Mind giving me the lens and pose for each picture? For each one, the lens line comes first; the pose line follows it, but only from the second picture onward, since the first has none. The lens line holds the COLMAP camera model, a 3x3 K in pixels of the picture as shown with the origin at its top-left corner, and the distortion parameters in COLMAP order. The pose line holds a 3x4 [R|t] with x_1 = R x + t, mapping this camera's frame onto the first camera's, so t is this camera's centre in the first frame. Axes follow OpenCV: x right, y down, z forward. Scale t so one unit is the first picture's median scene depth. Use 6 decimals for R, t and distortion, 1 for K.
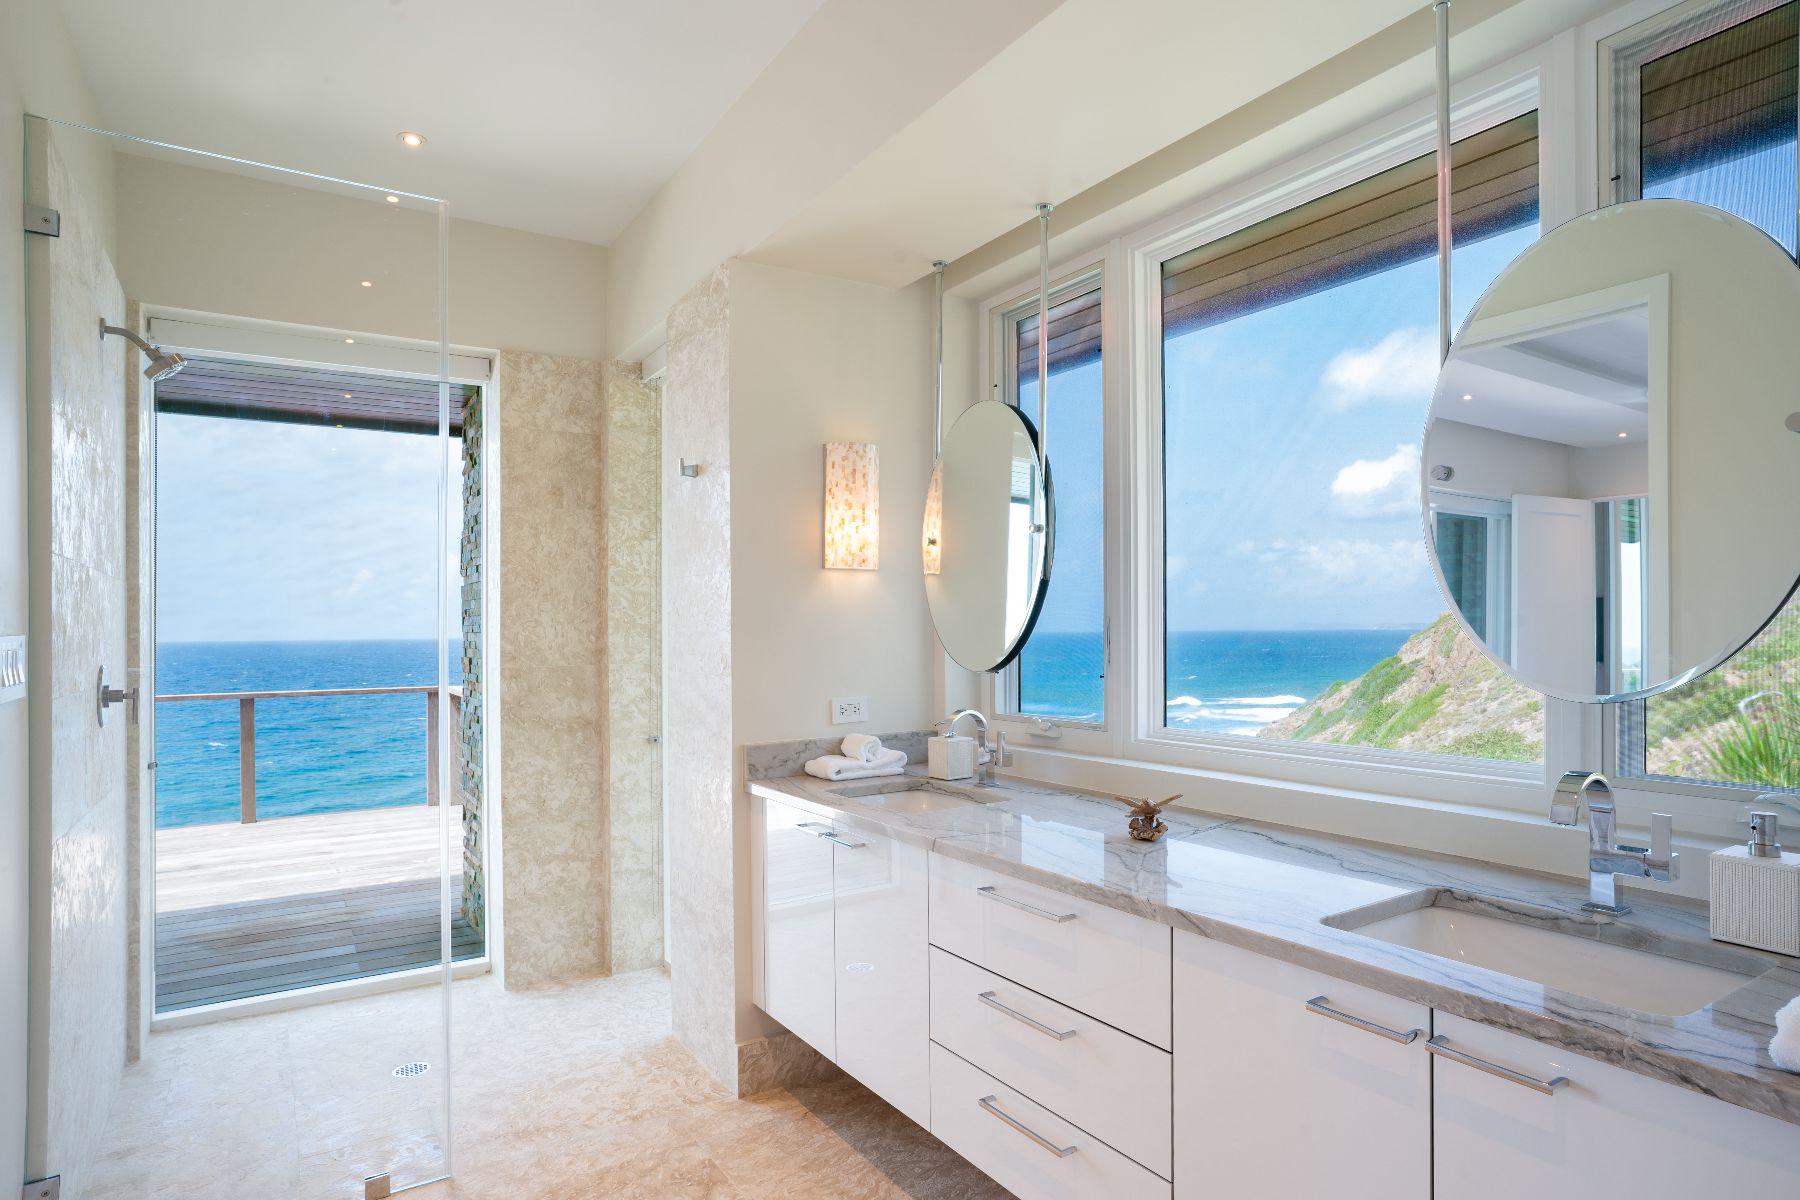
lens RADIAL K [[1004.7, 0, 900.0], [0, 1004.7, 600.0], [0, 0, 1]] dist [-0.000889, -0.000455]
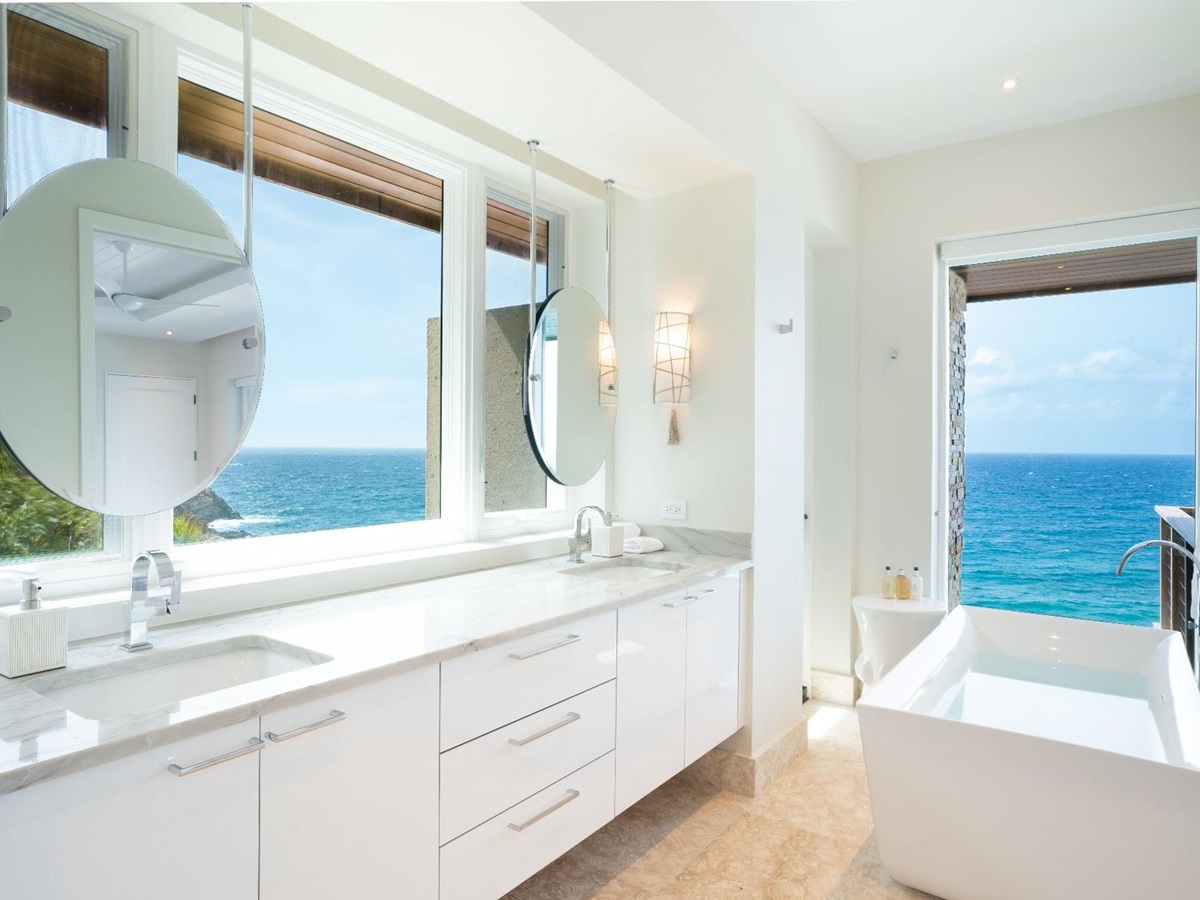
lens RADIAL K [[752.2, 0, 600.0], [0, 752.2, 450.0], [0, 0, 1]] dist [-0.001571, 0.000617]
pose [[-0.365101, 0.003459, 0.930962, -0.702860], [-0.030888, 0.999398, -0.015827, 0.040488], [-0.930455, -0.034534, -0.364774, 1.086772]]
